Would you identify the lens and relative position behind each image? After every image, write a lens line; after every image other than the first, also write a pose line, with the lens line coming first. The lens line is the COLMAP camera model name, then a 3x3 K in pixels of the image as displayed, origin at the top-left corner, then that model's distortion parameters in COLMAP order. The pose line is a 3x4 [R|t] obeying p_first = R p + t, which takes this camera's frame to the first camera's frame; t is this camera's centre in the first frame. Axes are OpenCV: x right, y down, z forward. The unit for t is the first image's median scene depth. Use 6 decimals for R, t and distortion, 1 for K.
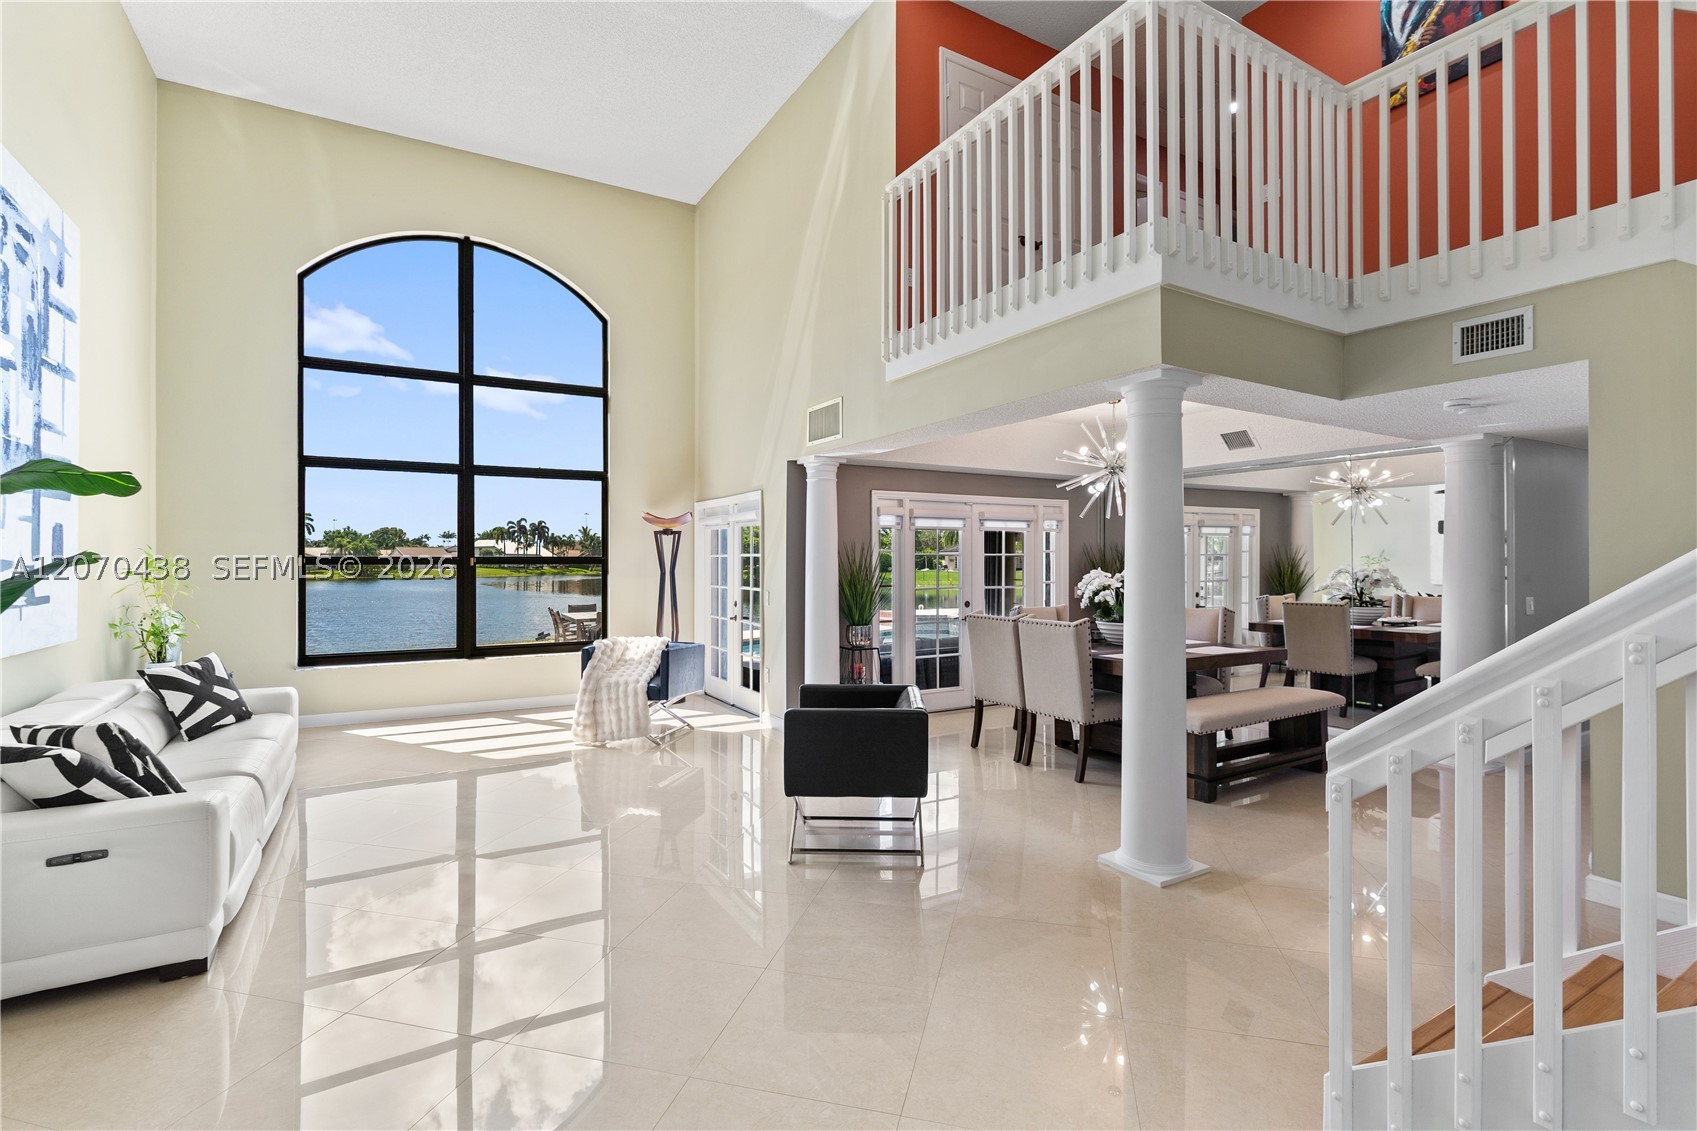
lens RADIAL K [[775.7, 0, 851.1], [0, 775.7, 561.7], [0, 0, 1]] dist [-0.004660, 0.000016]
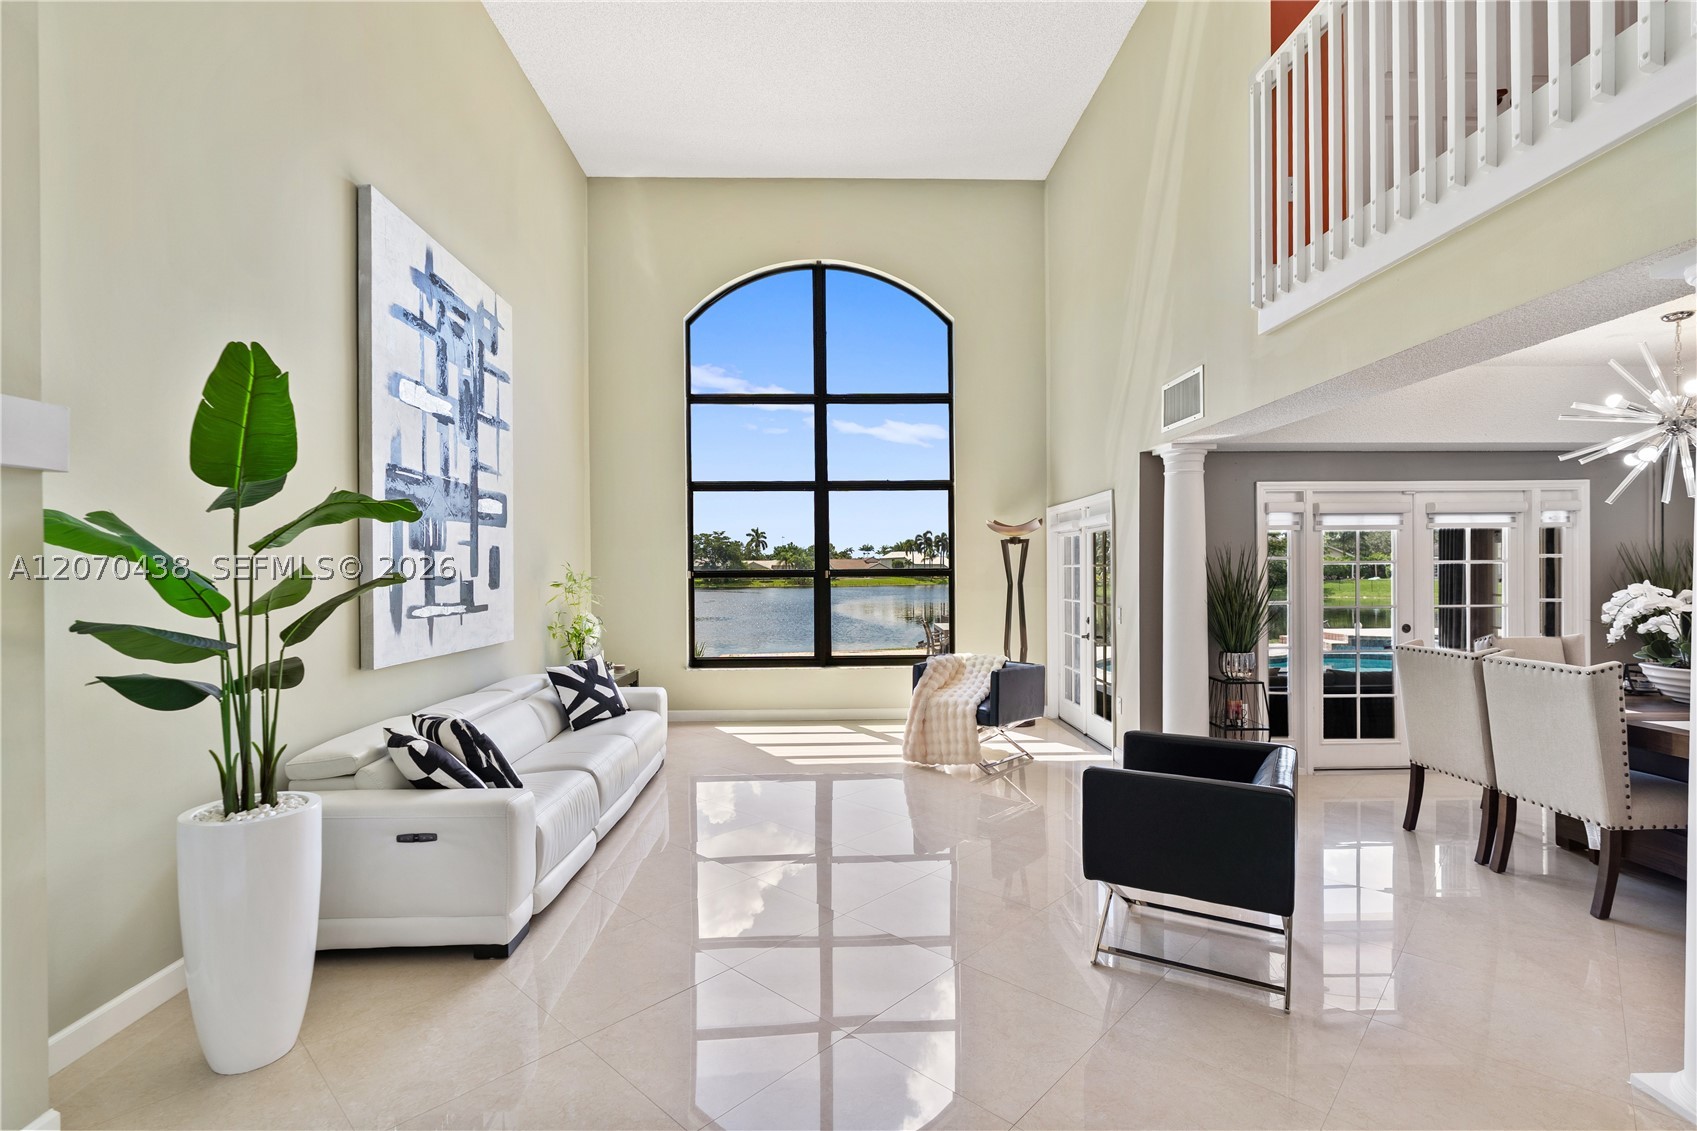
lens RADIAL K [[775.2, 0, 854.8], [0, 775.2, 575.8], [0, 0, 1]] dist [-0.002441, 0.000611]
pose [[0.878318, -0.002944, -0.478068, 0.047673], [0.006211, 0.999967, 0.005254, -0.003226], [0.478037, -0.007584, 0.878307, 0.117113]]
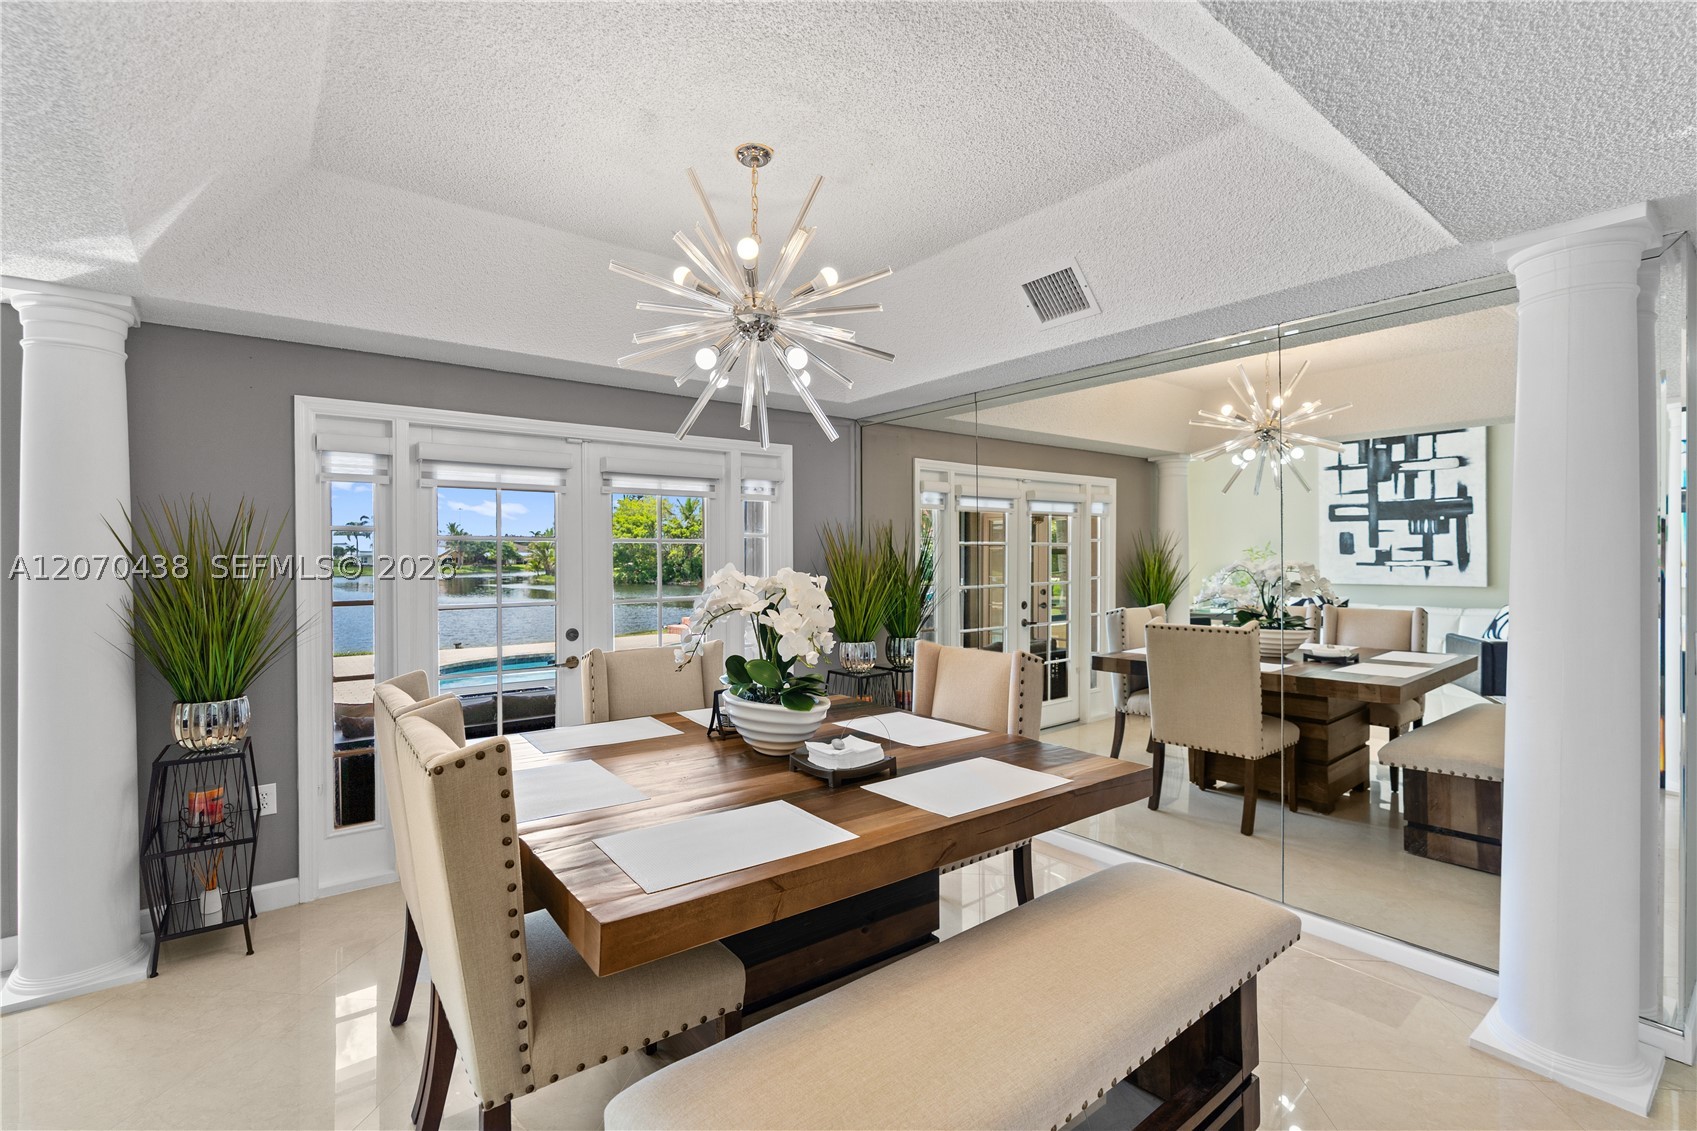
lens RADIAL K [[766.9, 0, 844.6], [0, 766.9, 566.8], [0, 0, 1]] dist [-0.001741, 0.000072]
pose [[0.991657, -0.002534, 0.128879, 0.309481], [0.001244, 0.999948, 0.010083, 0.005134], [-0.128897, -0.009839, 0.991609, 0.548437]]
